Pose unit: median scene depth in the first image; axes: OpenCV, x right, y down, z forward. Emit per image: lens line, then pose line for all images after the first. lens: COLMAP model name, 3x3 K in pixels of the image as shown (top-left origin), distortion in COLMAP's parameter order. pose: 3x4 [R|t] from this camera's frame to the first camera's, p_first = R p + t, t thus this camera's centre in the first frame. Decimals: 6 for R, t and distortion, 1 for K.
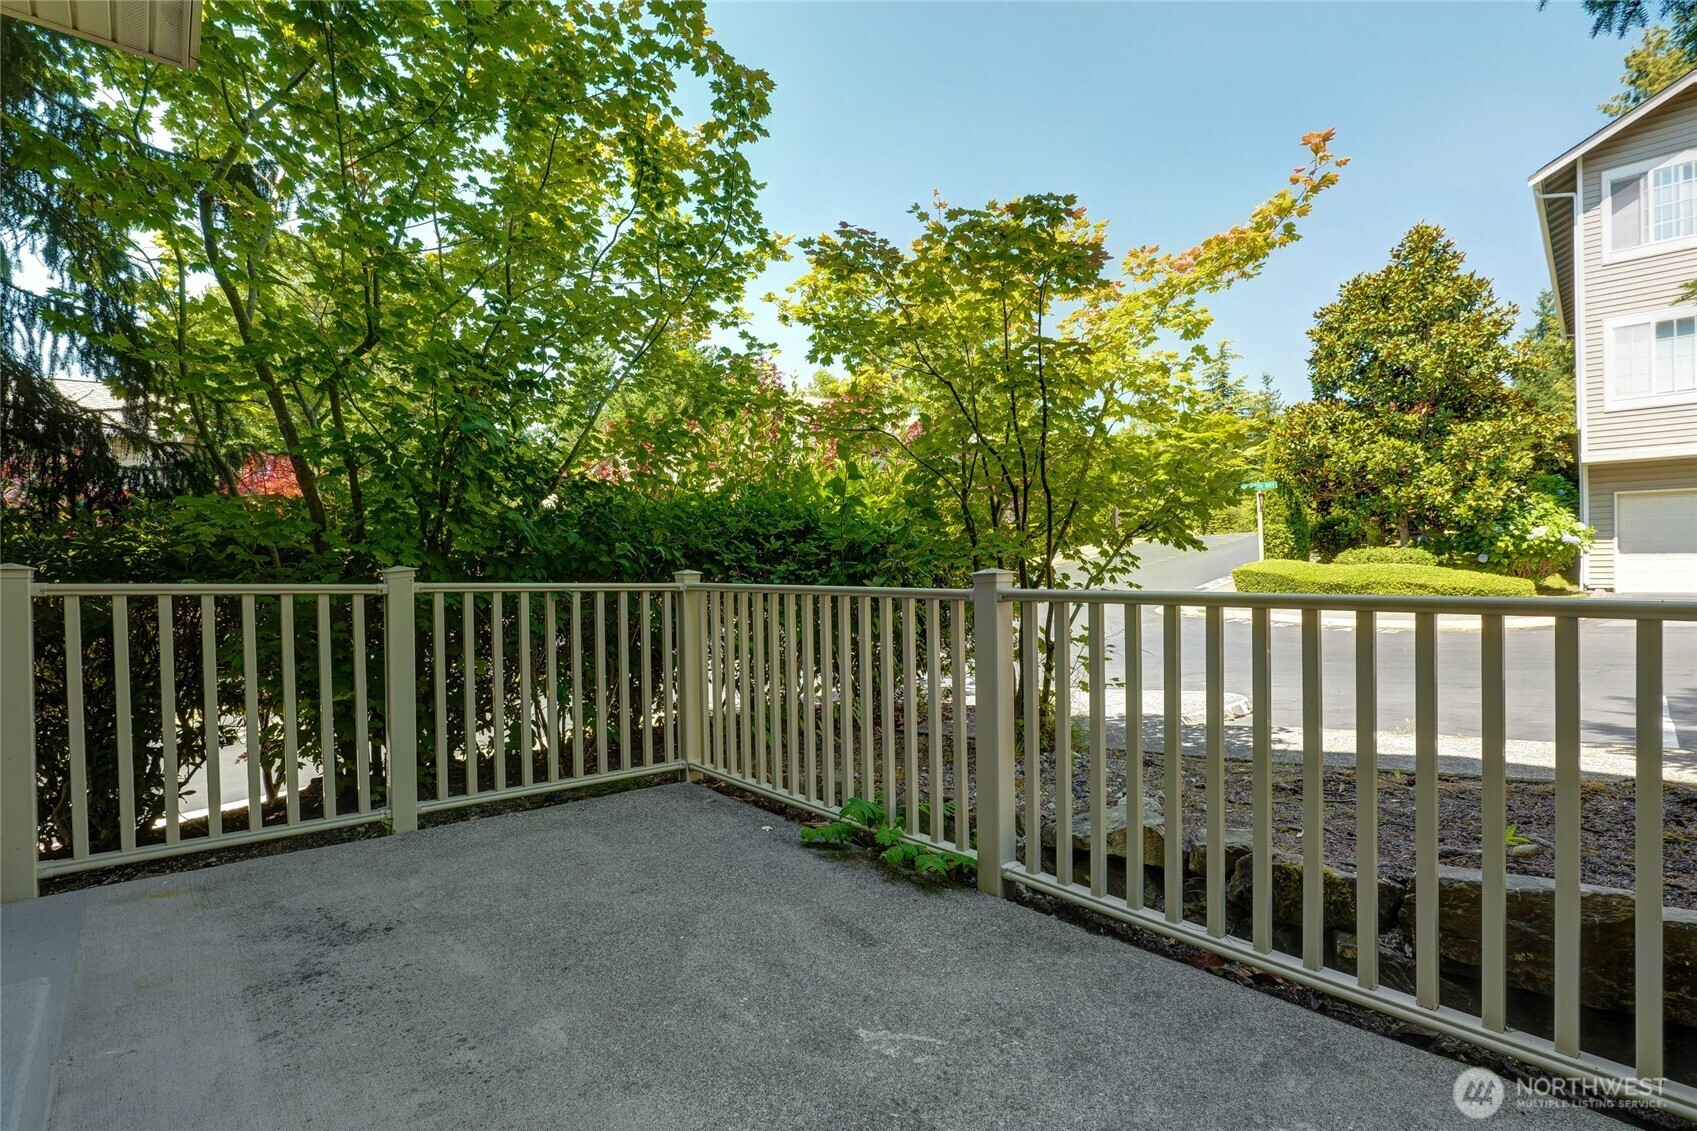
lens RADIAL K [[800.1, 0, 848.8], [0, 800.1, 589.1], [0, 0, 1]] dist [-0.002210, -0.000063]
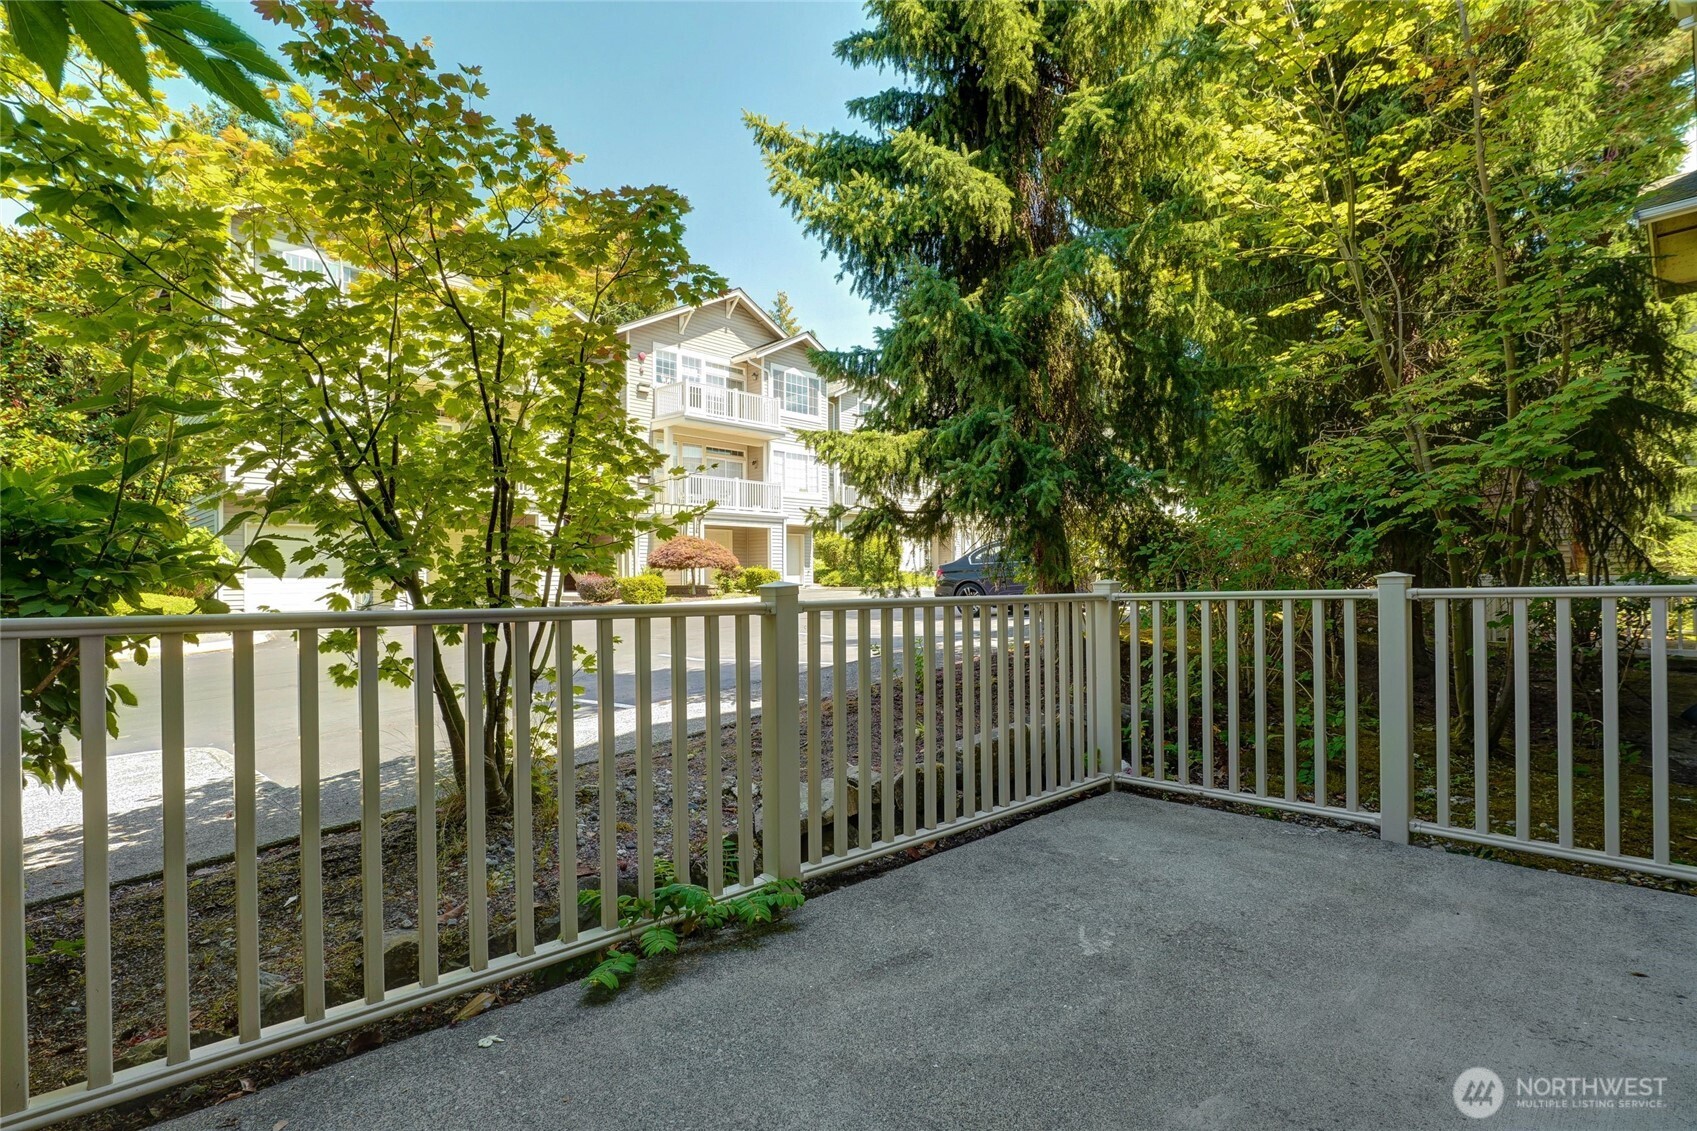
lens RADIAL K [[785.4, 0, 848.5], [0, 785.4, 565.5], [0, 0, 1]] dist [-0.011307, 0.000558]
pose [[-0.009497, 0.036065, 0.999304, -0.844978], [0.024732, 0.999052, -0.035821, -0.010155], [-0.999649, 0.024374, -0.010380, 0.949165]]
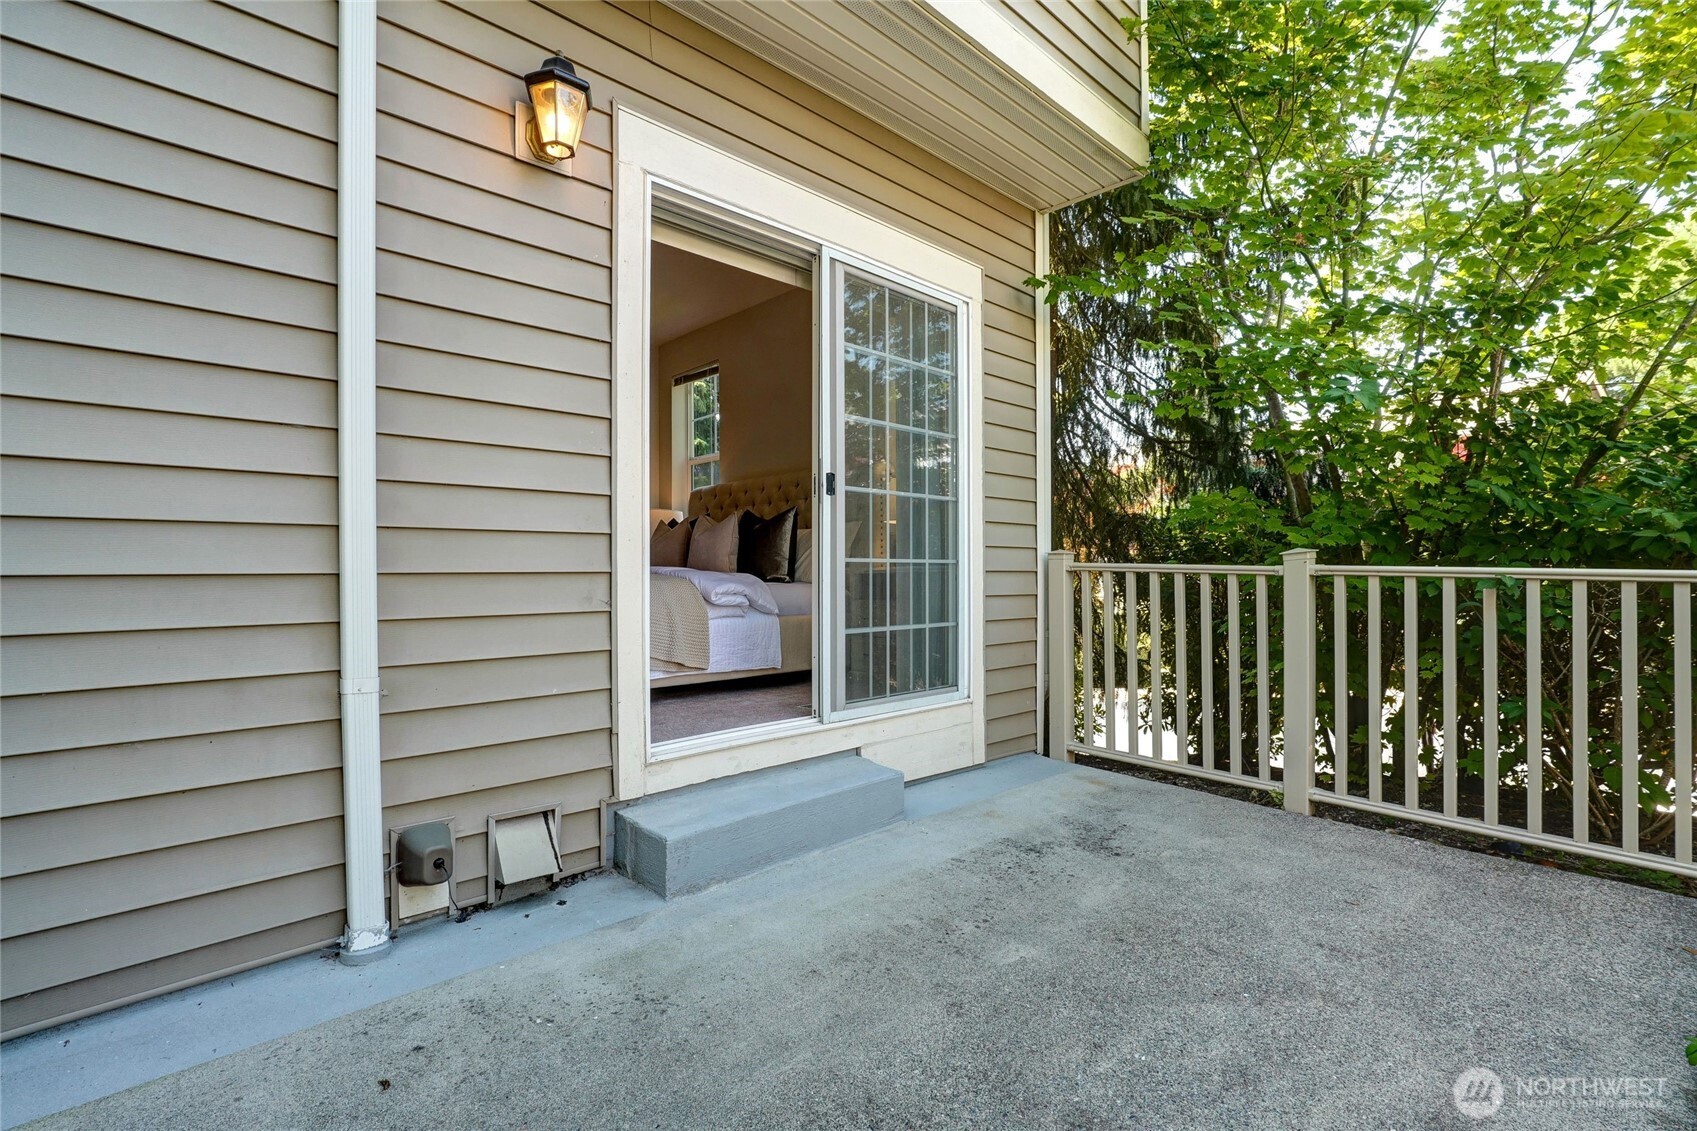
lens RADIAL K [[785.4, 0, 848.5], [0, 785.4, 565.5], [0, 0, 1]] dist [-0.011307, 0.000558]
pose [[0.041852, 0.004877, -0.999112, 0.501682], [-0.019945, 0.999793, 0.004045, 0.000481], [0.998925, 0.019758, 0.041940, 0.484871]]
